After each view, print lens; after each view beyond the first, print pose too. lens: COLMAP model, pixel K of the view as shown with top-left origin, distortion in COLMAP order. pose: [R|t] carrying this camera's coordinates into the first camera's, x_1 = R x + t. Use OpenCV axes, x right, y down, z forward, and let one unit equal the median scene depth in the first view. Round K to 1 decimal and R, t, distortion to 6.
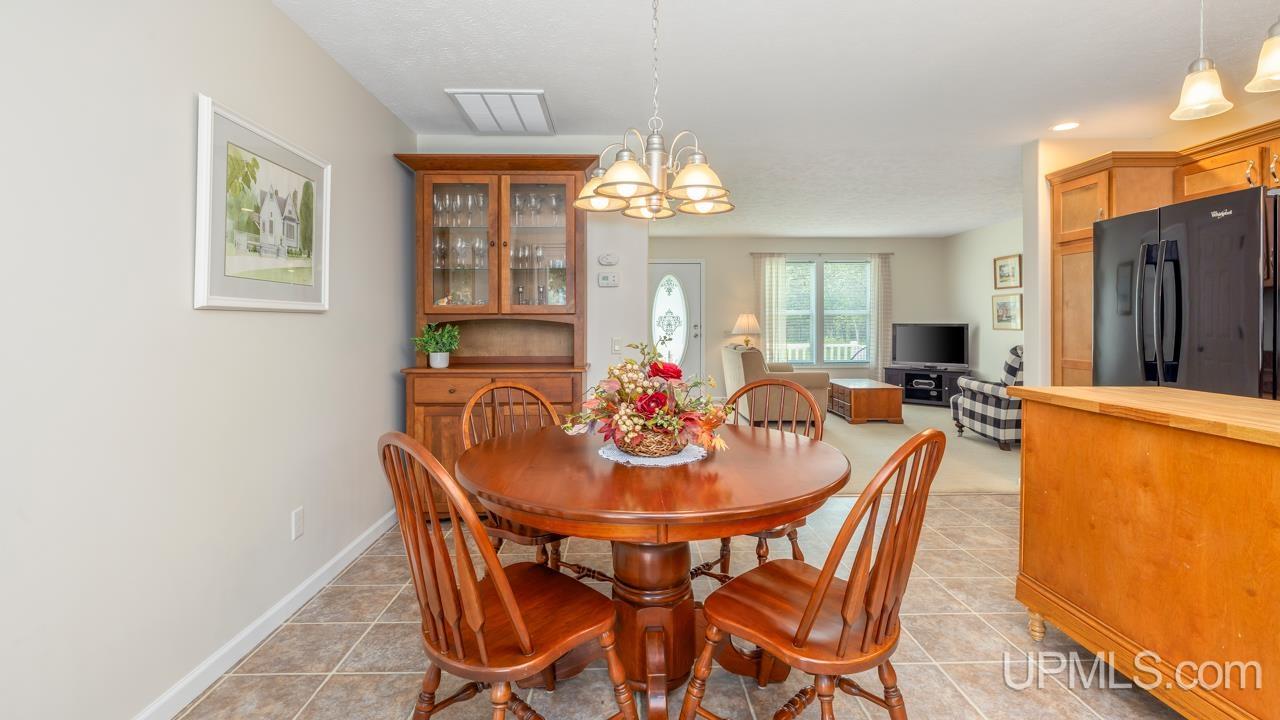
lens RADIAL K [[588.1, 0, 641.6], [0, 588.1, 331.4], [0, 0, 1]] dist [-0.001209, 0.000030]
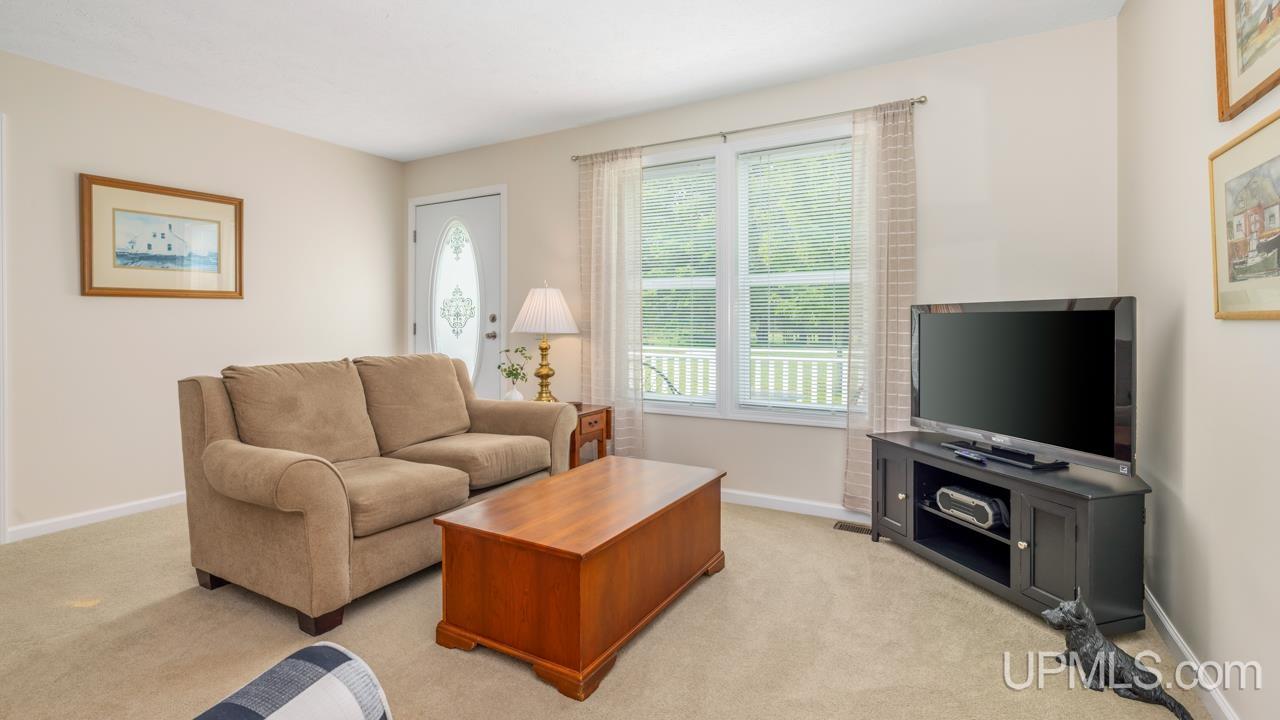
lens RADIAL K [[588.1, 0, 641.6], [0, 588.1, 331.4], [0, 0, 1]] dist [-0.001209, 0.000030]
pose [[0.852510, 0.006913, -0.522665, 0.471864], [-0.008416, 0.999964, -0.000503, 0.002771], [0.522643, 0.004828, 0.852538, 0.635008]]
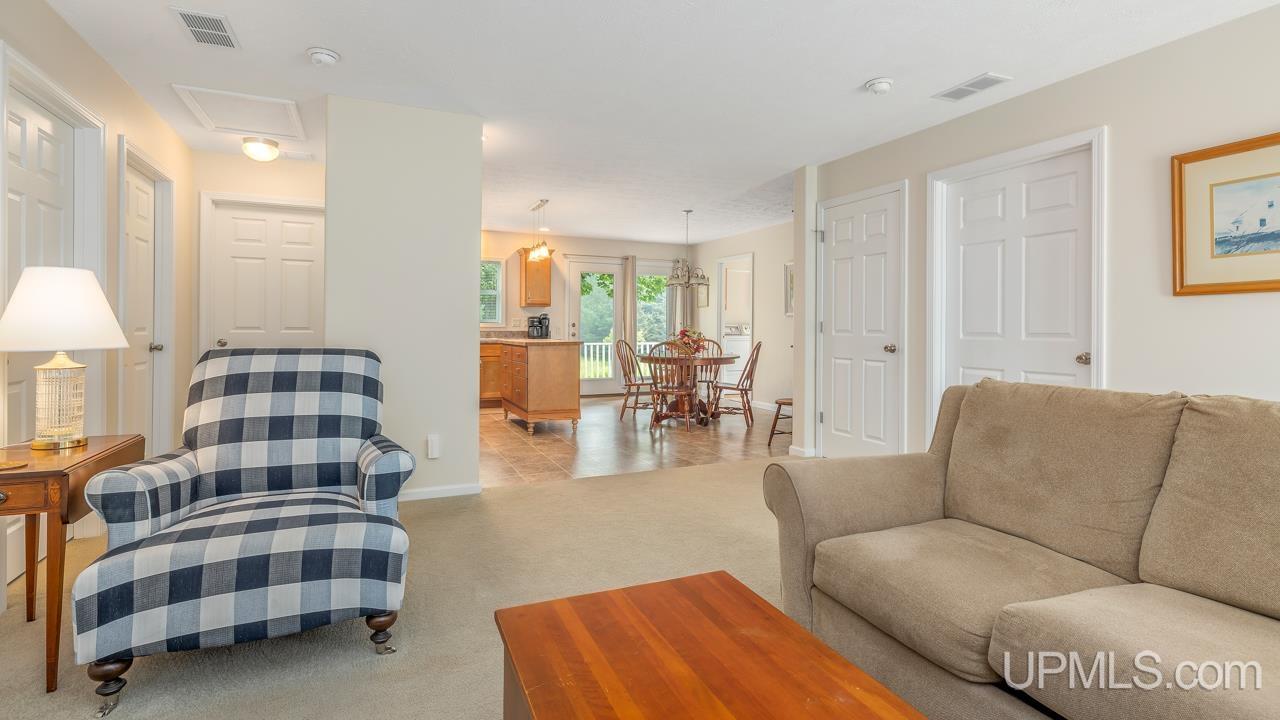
lens RADIAL K [[588.1, 0, 641.6], [0, 588.1, 331.4], [0, 0, 1]] dist [-0.001209, 0.000030]
pose [[-0.931046, 0.001192, -0.364899, 0.370198], [-0.009441, 0.999581, 0.027355, -0.003447], [0.364778, 0.028914, -0.930645, 0.952171]]
